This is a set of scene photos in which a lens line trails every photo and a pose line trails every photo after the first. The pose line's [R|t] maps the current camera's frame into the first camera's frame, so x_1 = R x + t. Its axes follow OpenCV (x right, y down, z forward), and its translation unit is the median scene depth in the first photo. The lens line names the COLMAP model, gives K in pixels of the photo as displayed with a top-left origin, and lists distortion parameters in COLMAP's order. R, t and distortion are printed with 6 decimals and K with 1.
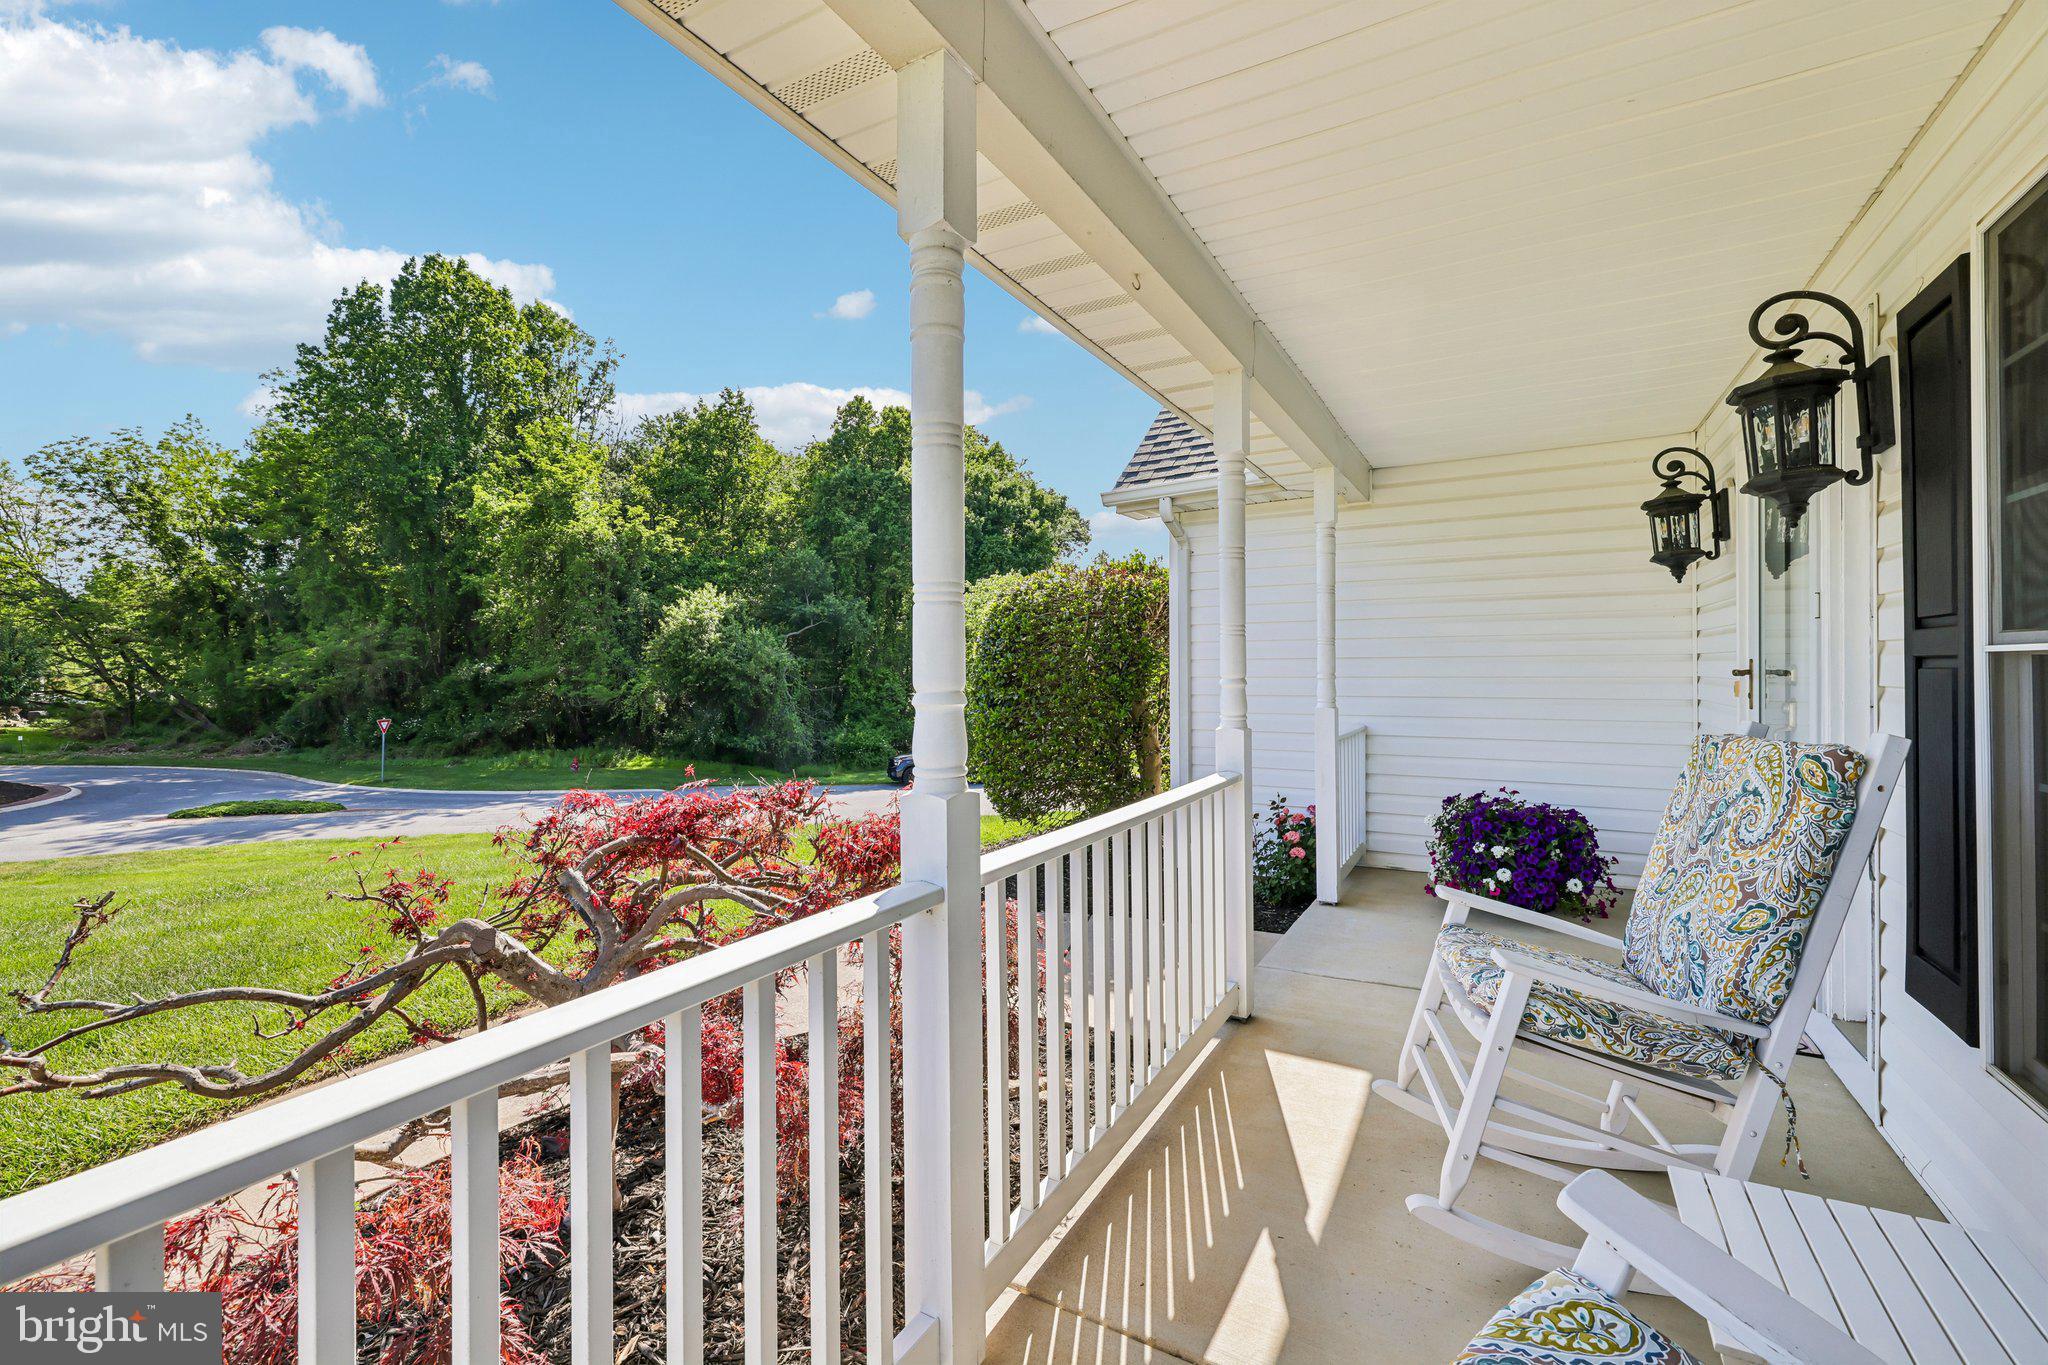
lens RADIAL K [[854.8, 0, 1014.0], [0, 854.8, 672.8], [0, 0, 1]] dist [-0.002844, -0.000048]
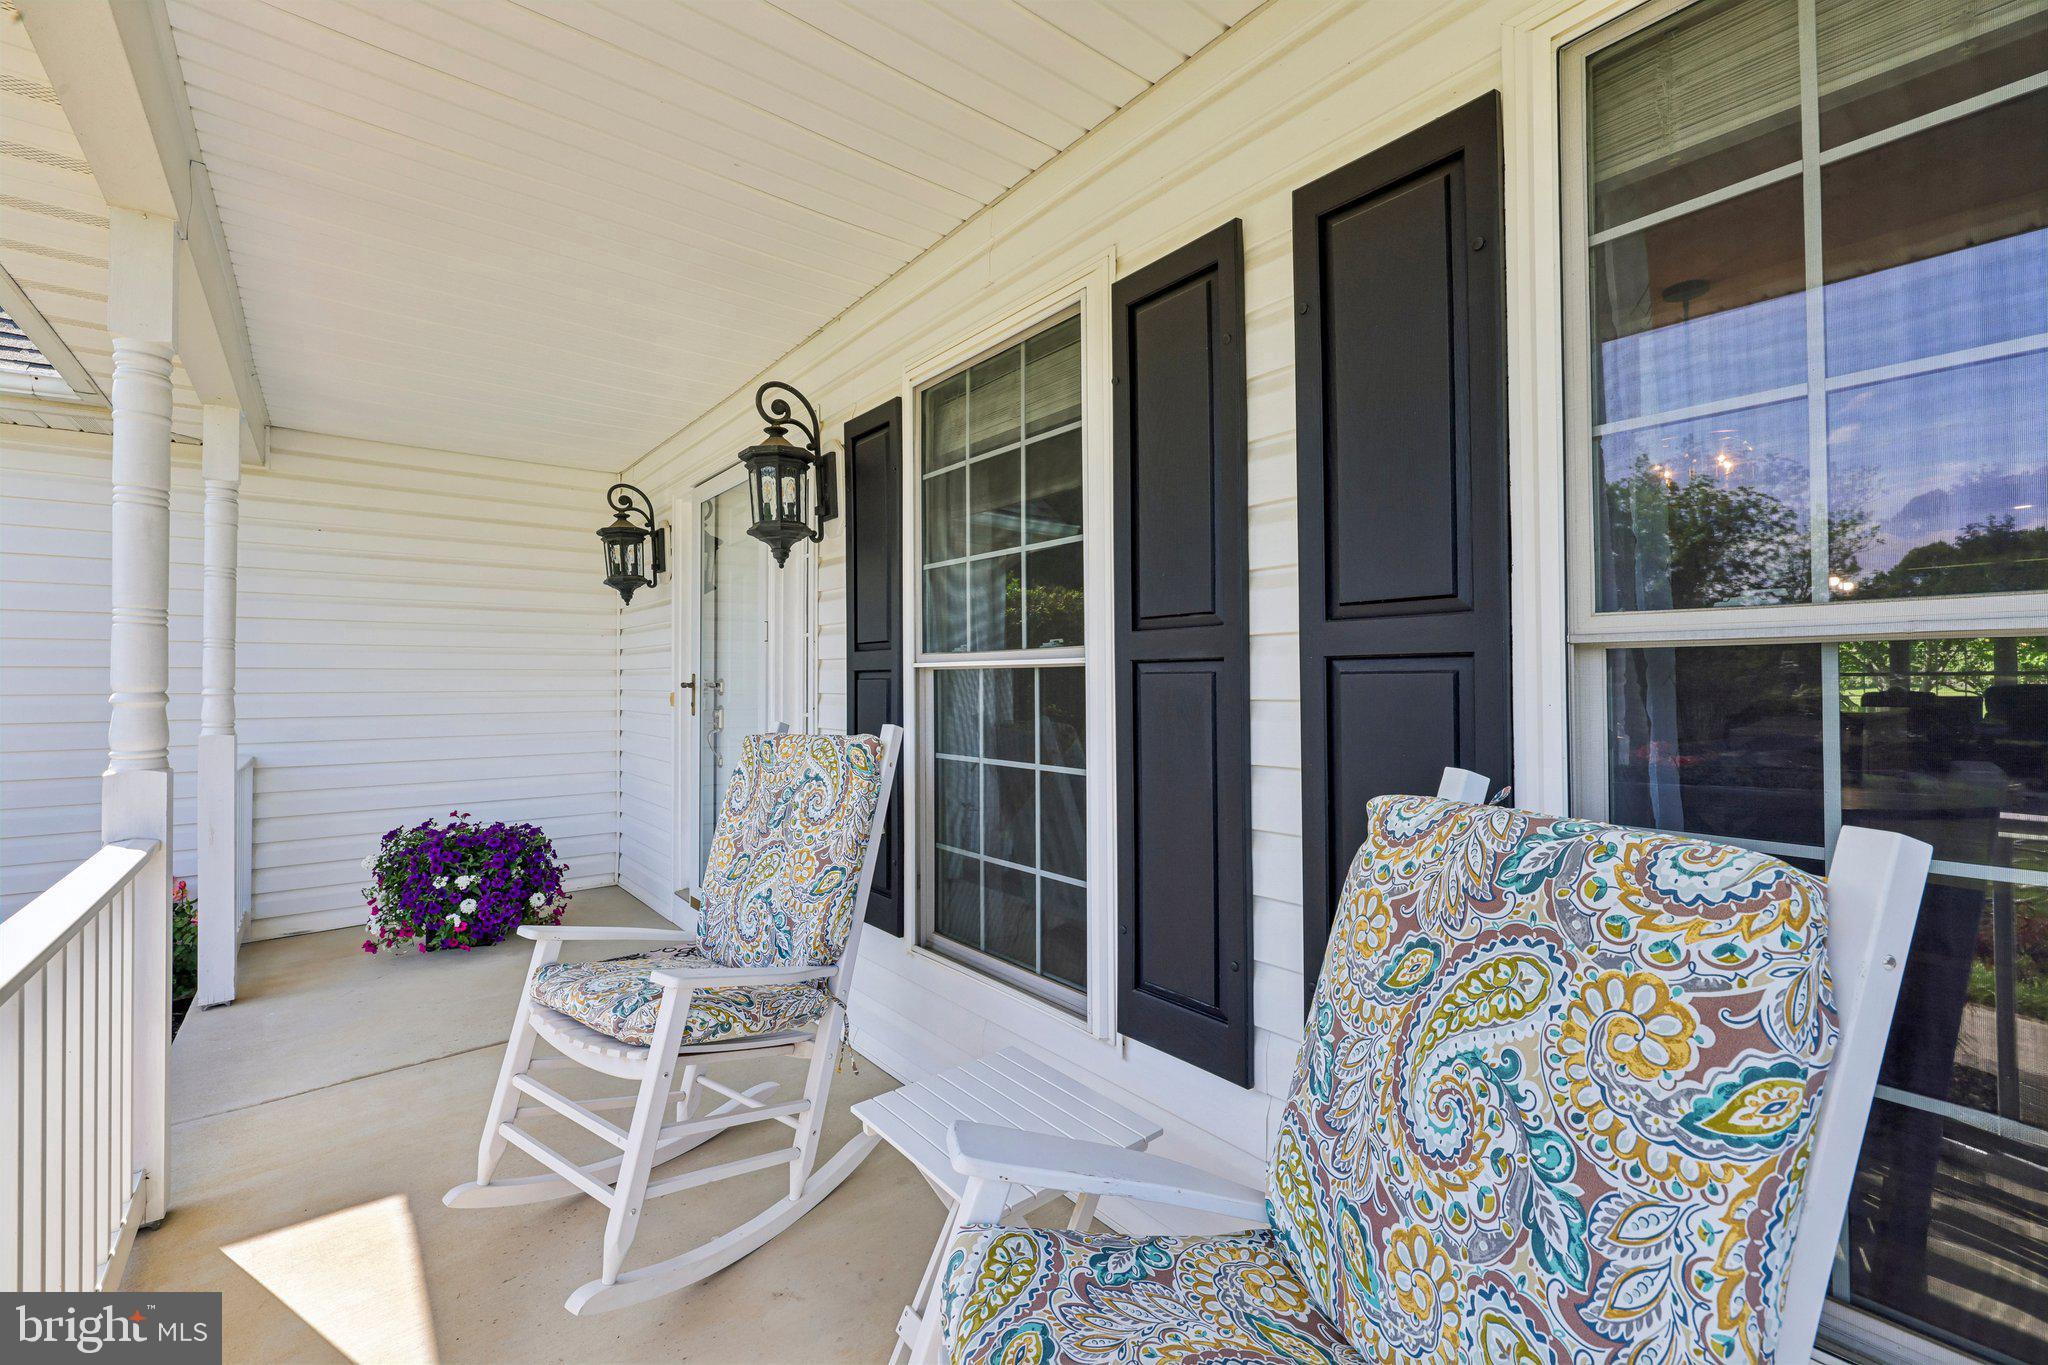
lens RADIAL K [[854.8, 0, 1014.0], [0, 854.8, 672.8], [0, 0, 1]] dist [-0.002844, -0.000048]
pose [[0.362989, 0.014191, 0.931685, -0.156450], [0.005430, 0.999835, -0.017345, 0.009901], [-0.931777, 0.011355, 0.362852, 0.248600]]
